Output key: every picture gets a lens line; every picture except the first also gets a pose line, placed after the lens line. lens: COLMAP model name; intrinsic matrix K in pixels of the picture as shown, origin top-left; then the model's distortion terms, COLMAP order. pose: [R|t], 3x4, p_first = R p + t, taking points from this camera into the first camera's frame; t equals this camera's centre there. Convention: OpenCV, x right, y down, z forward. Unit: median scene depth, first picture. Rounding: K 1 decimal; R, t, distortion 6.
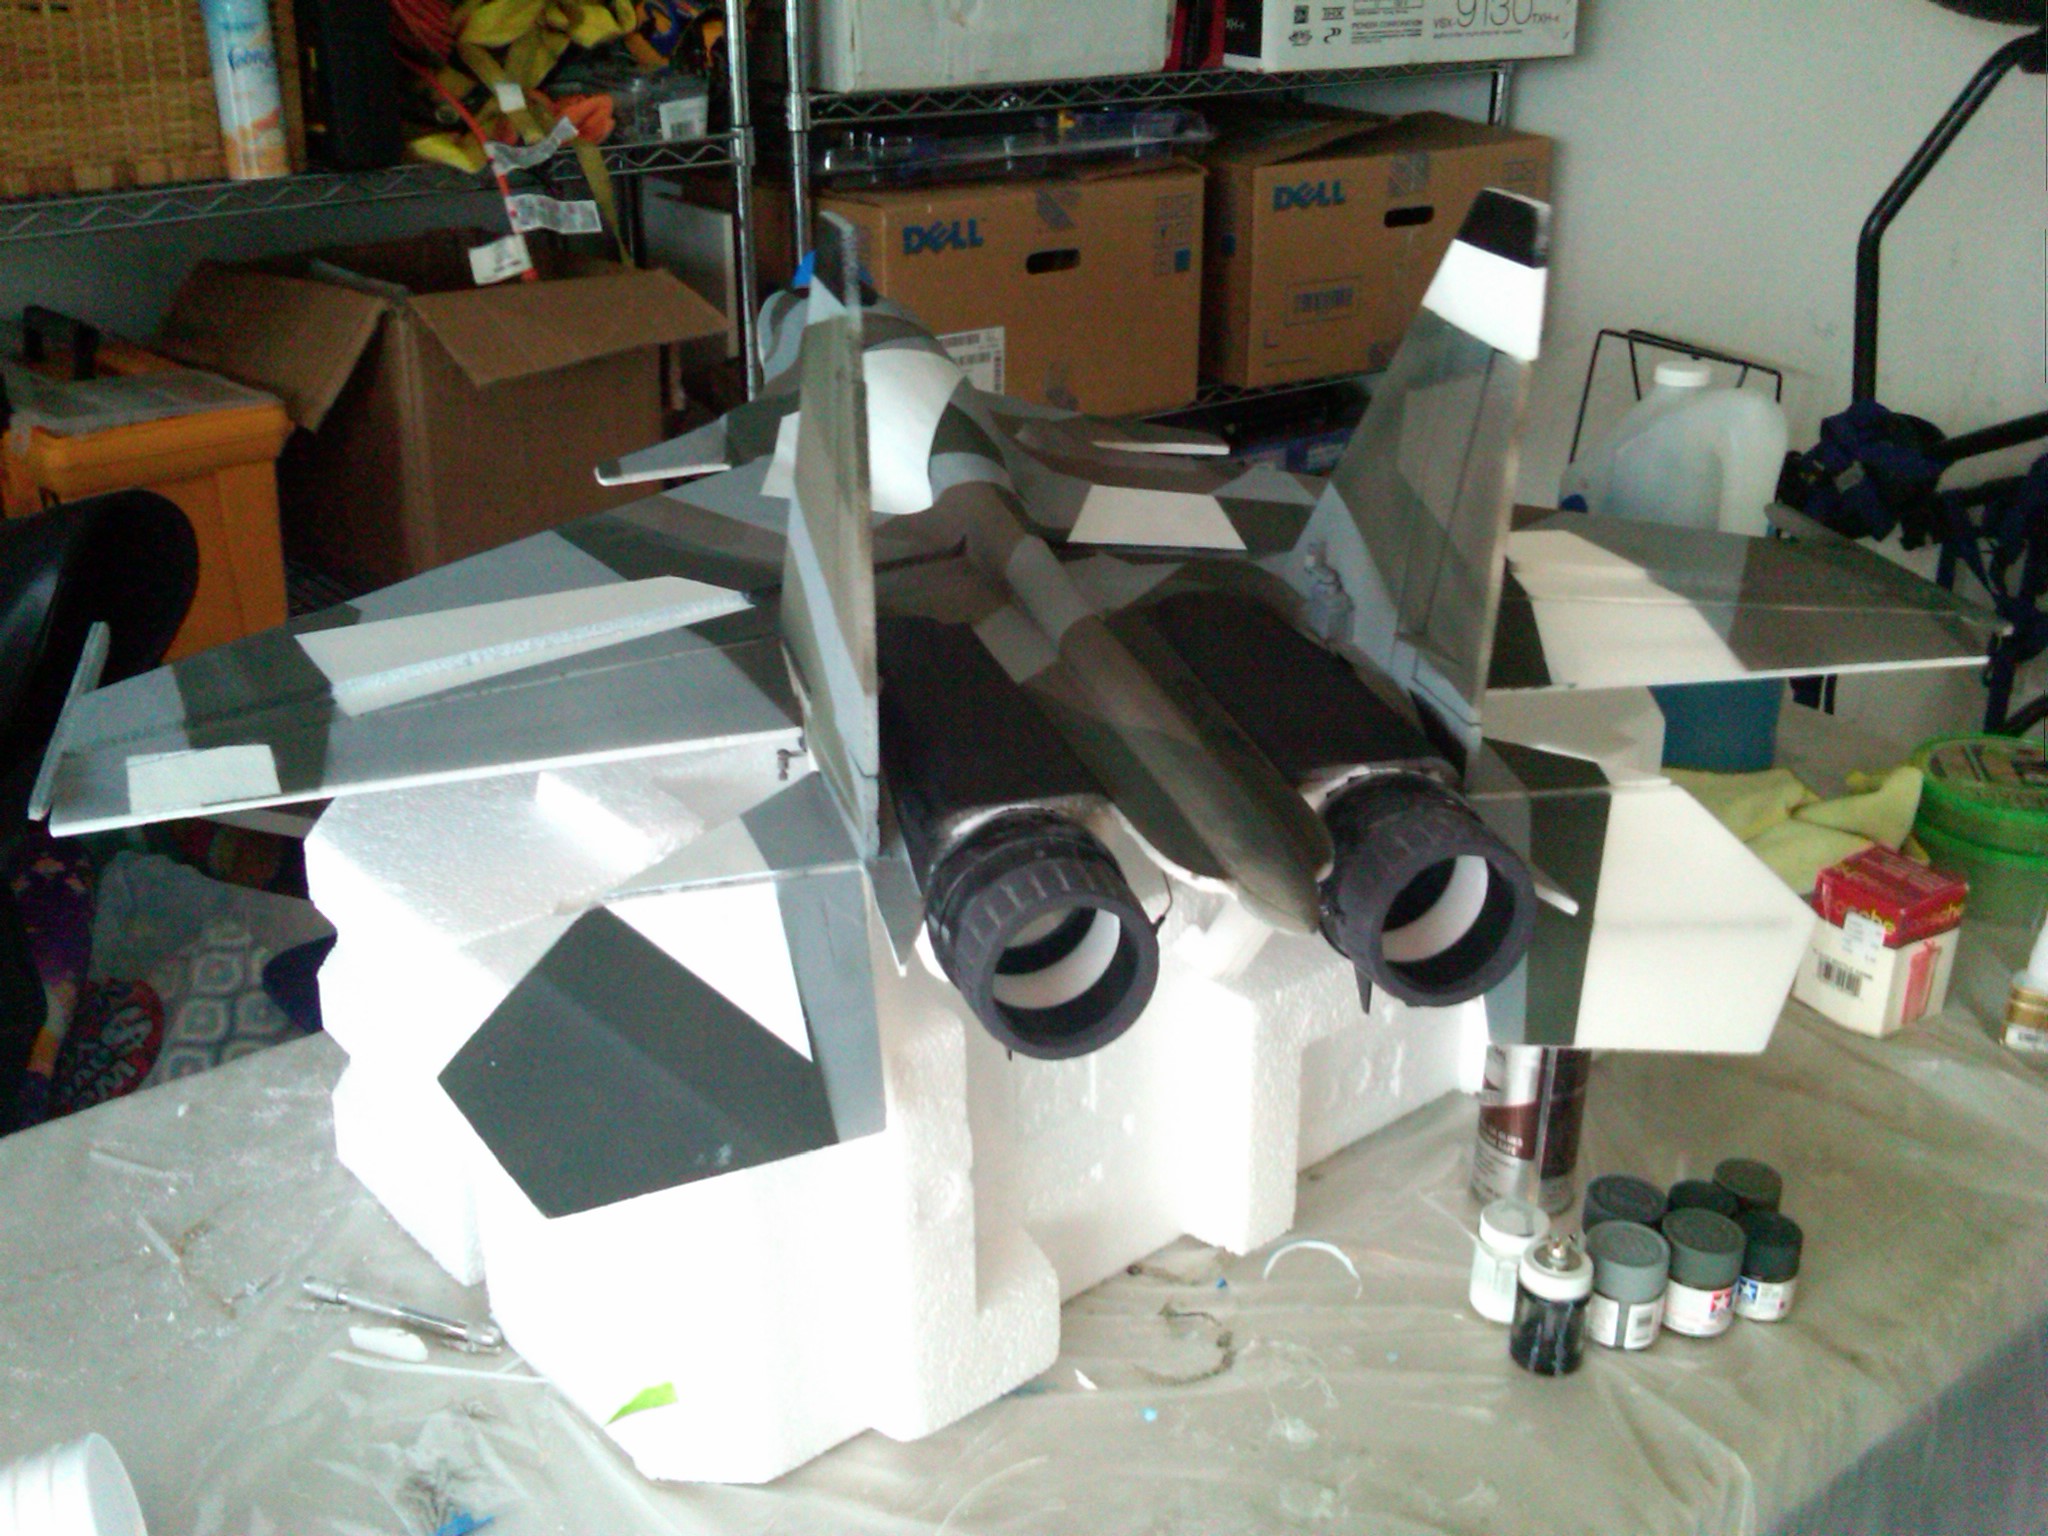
lens RADIAL K [[2159.6, 0, 1020.2], [0, 2159.6, 798.4], [0, 0, 1]] dist [0.086850, -0.304200]
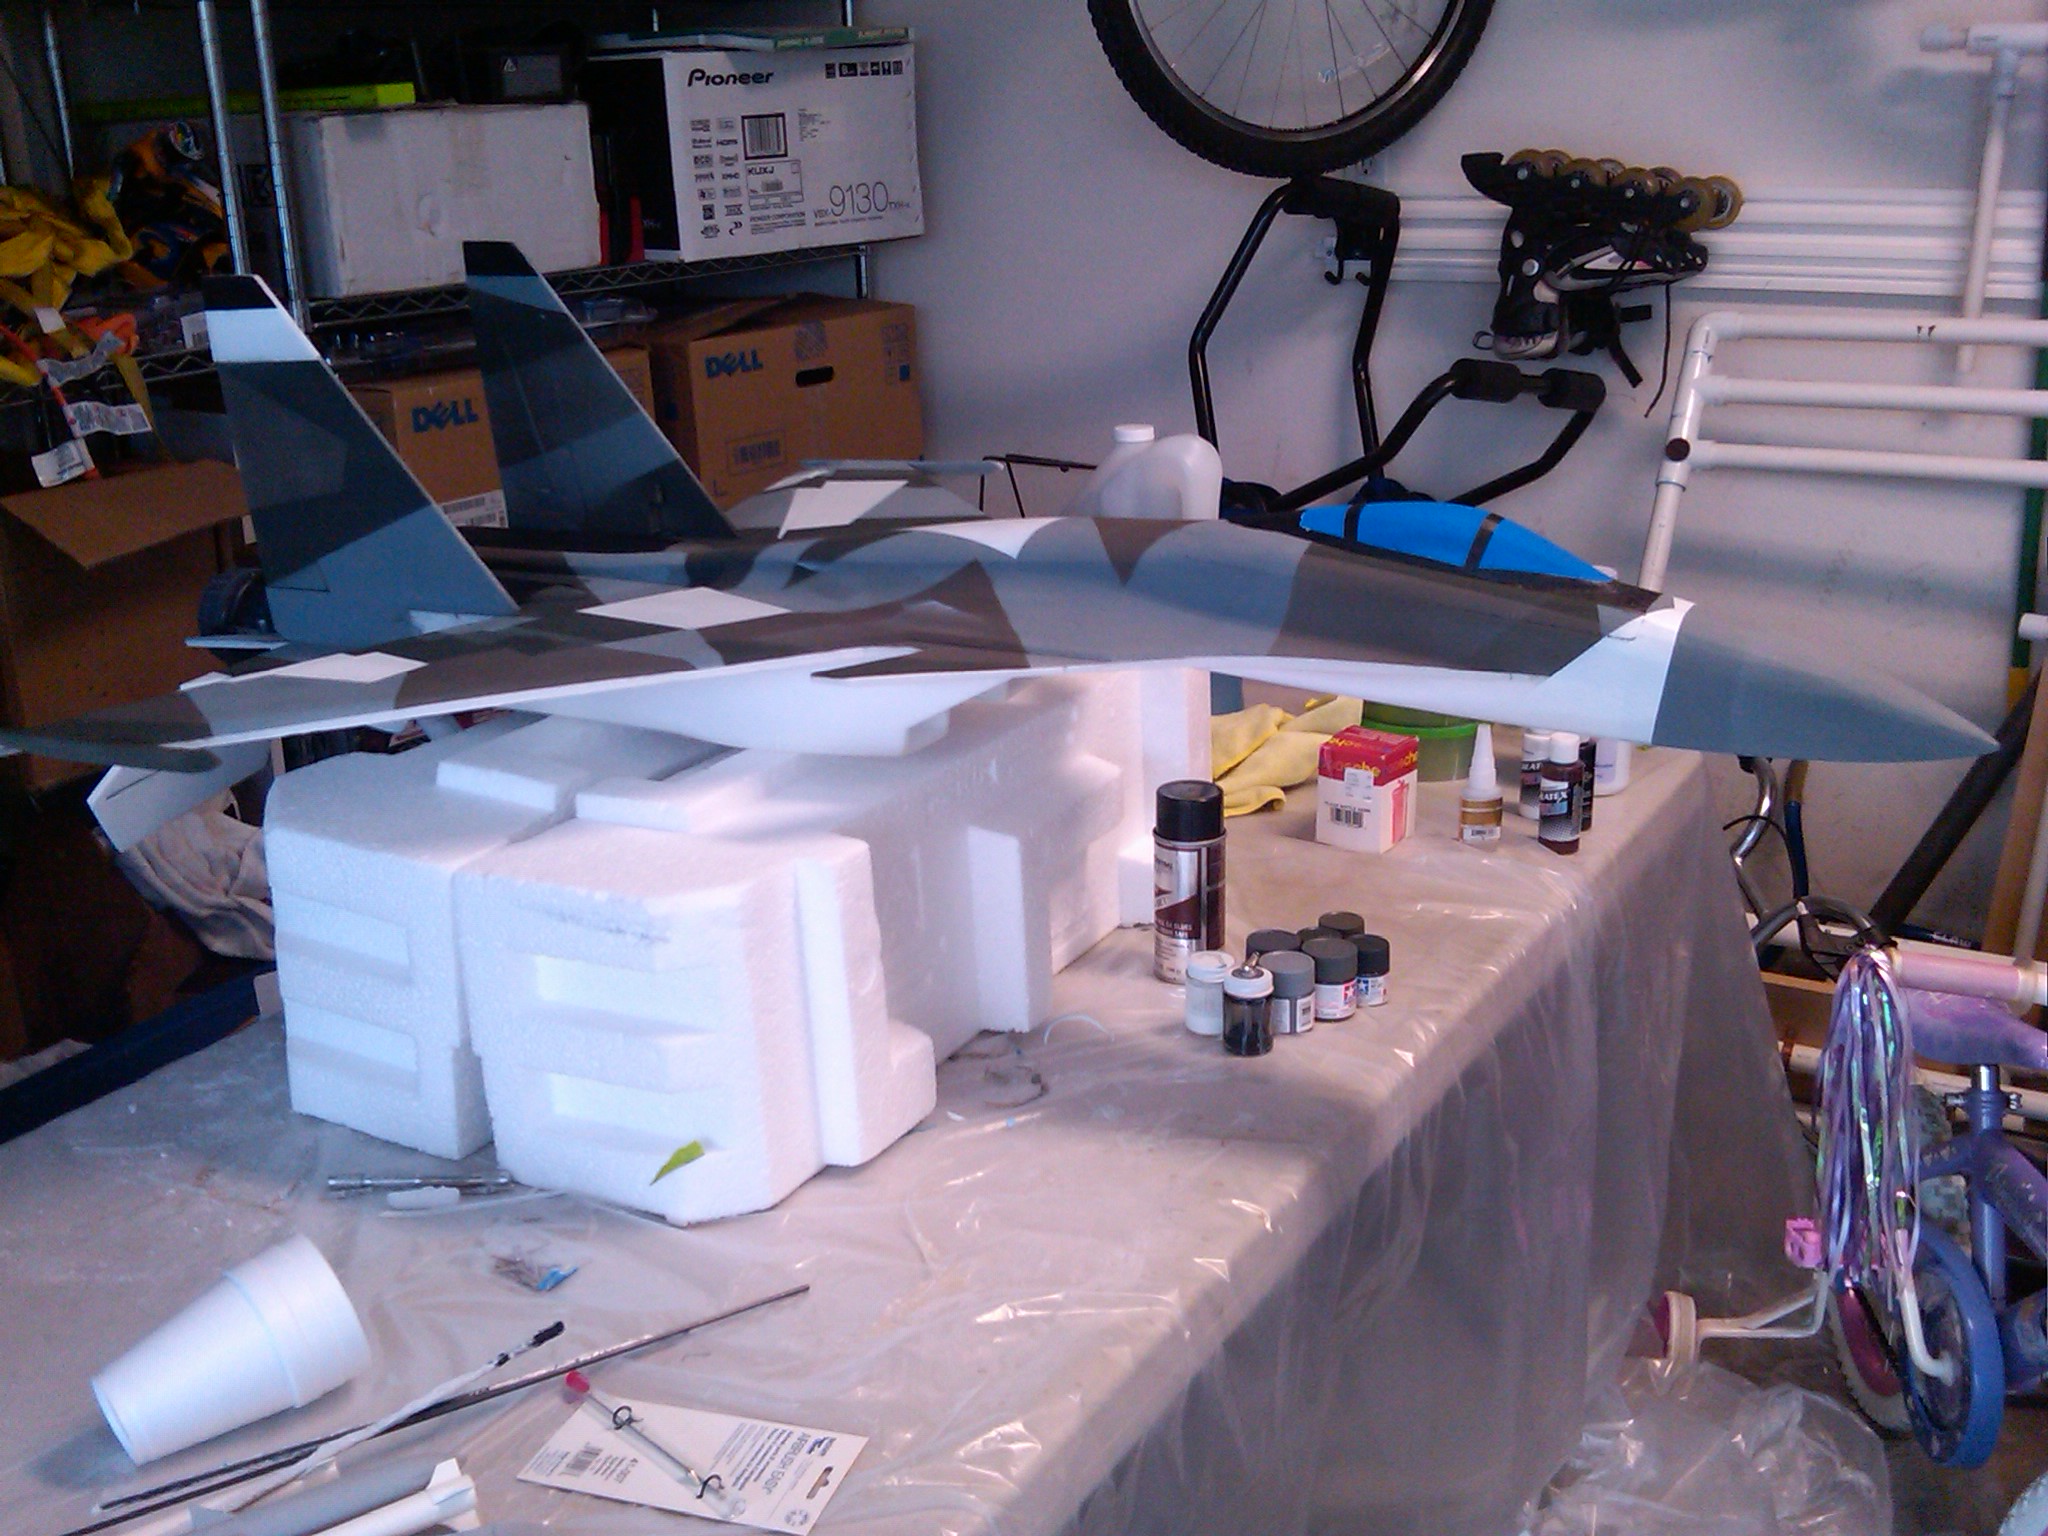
lens RADIAL K [[2159.6, 0, 1020.2], [0, 2159.6, 798.4], [0, 0, 1]] dist [0.086850, -0.304200]
pose [[0.940239, -0.142834, 0.309110, -0.141308], [0.172735, 0.982371, -0.071484, 0.075468], [-0.293451, 0.120606, 0.948336, -0.148279]]
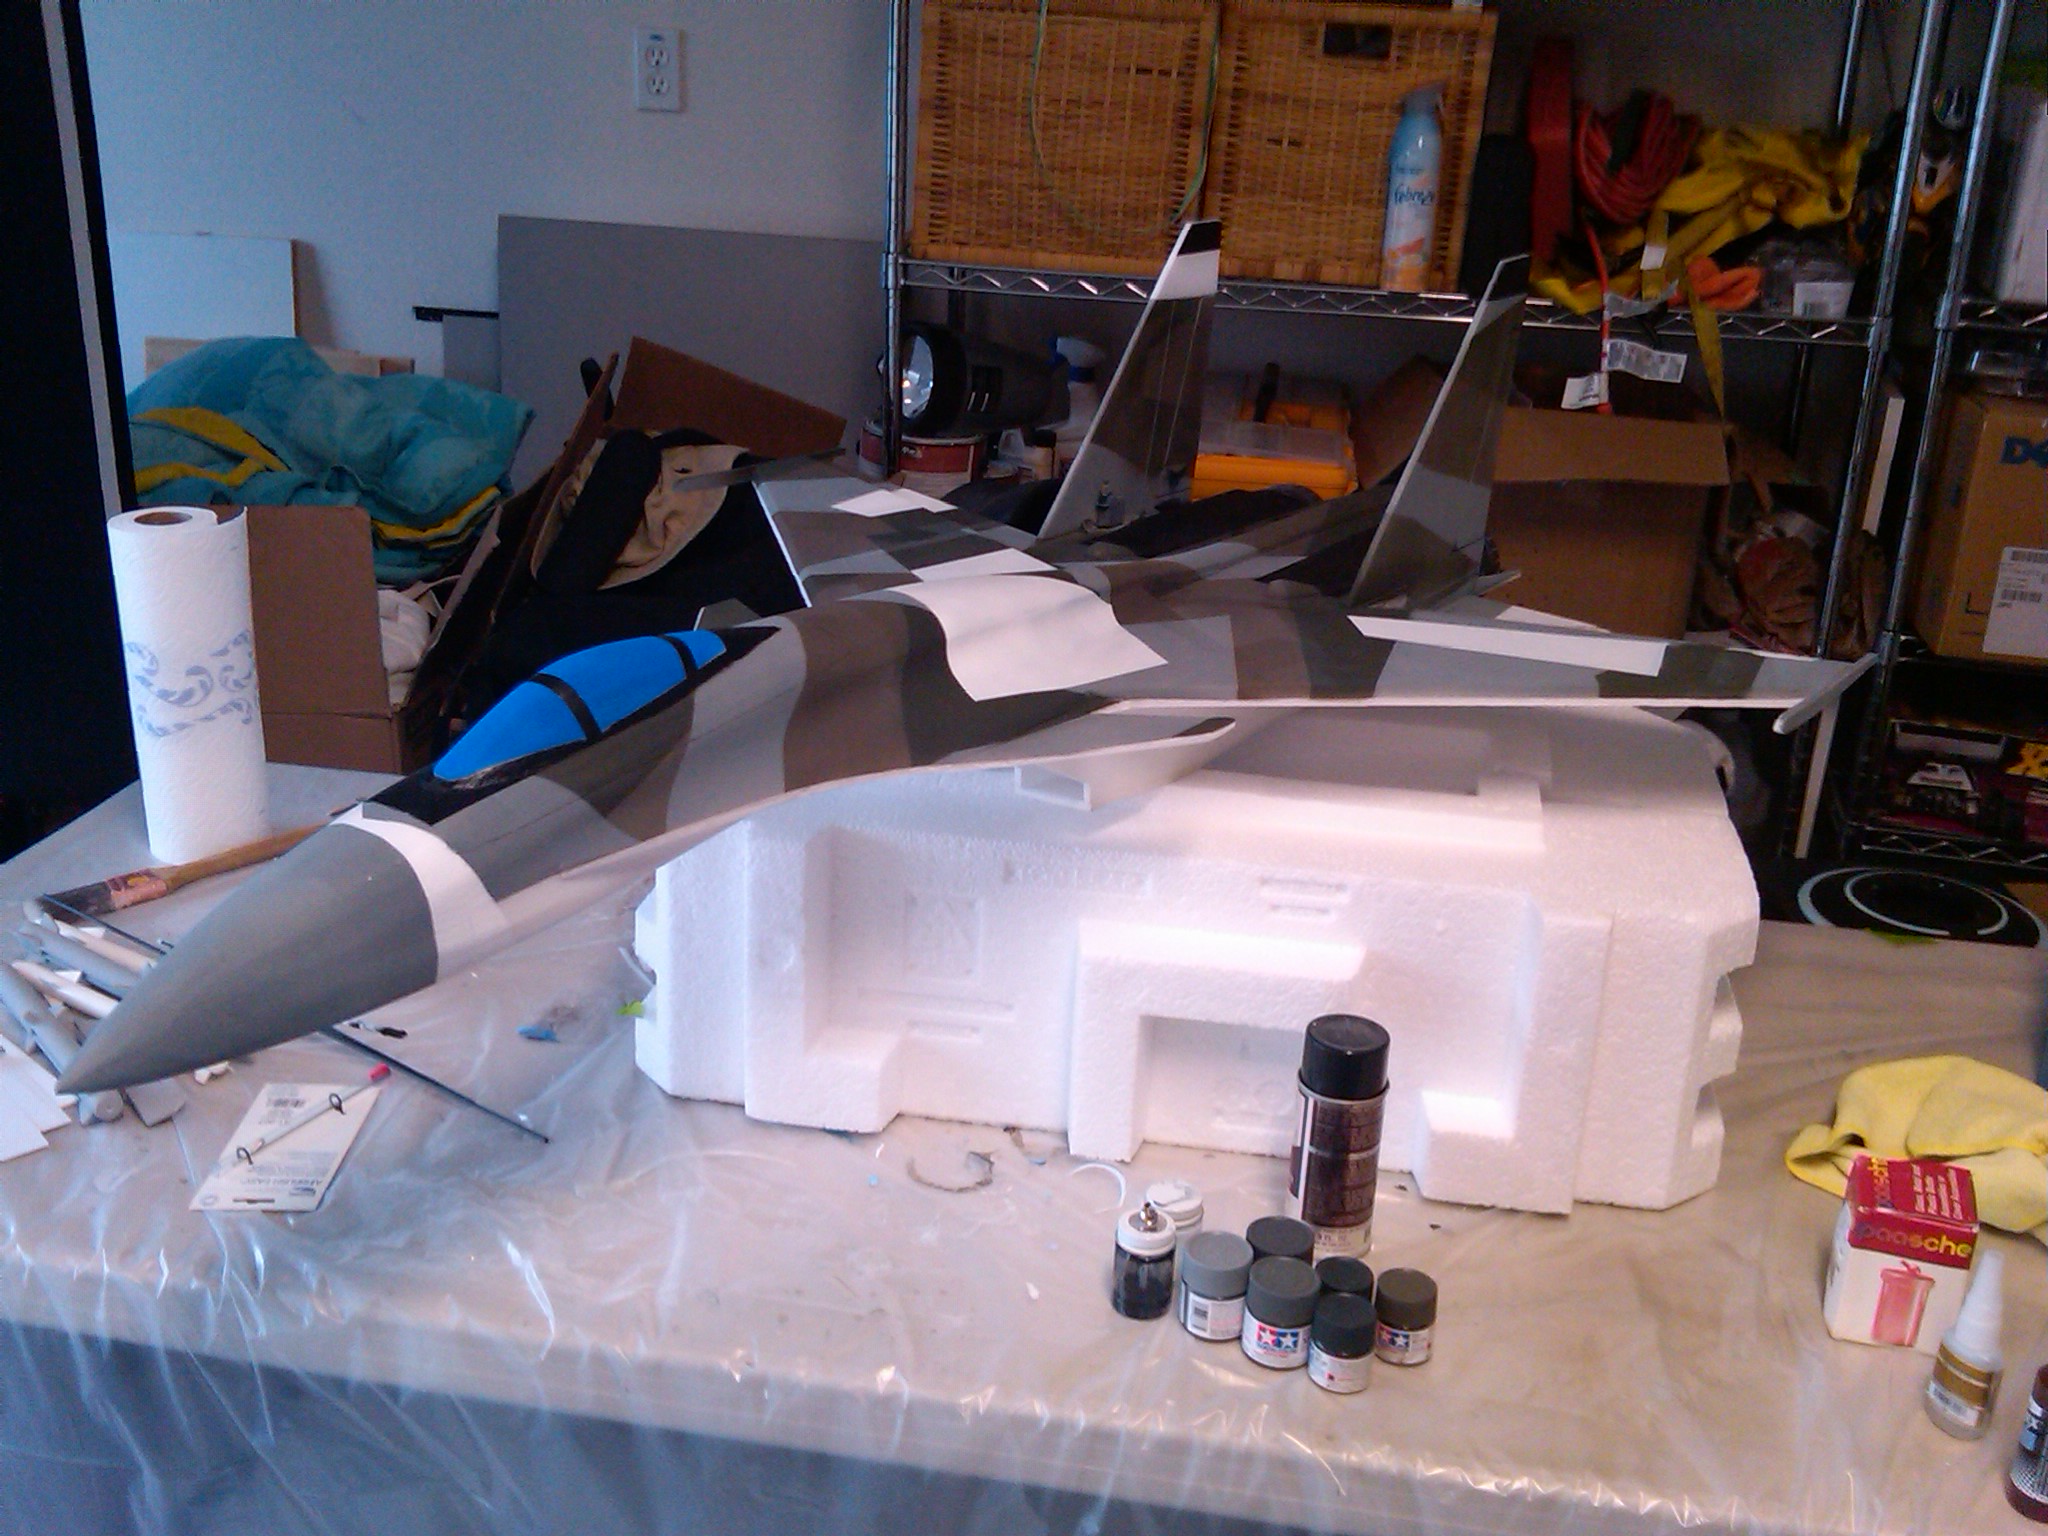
lens RADIAL K [[2159.6, 0, 1020.2], [0, 2159.6, 798.4], [0, 0, 1]] dist [0.086850, -0.304200]
pose [[0.641793, 0.299865, -0.705821, 0.428979], [-0.342081, 0.935683, 0.086471, -0.039937], [0.686355, 0.185952, 0.703093, 0.020139]]
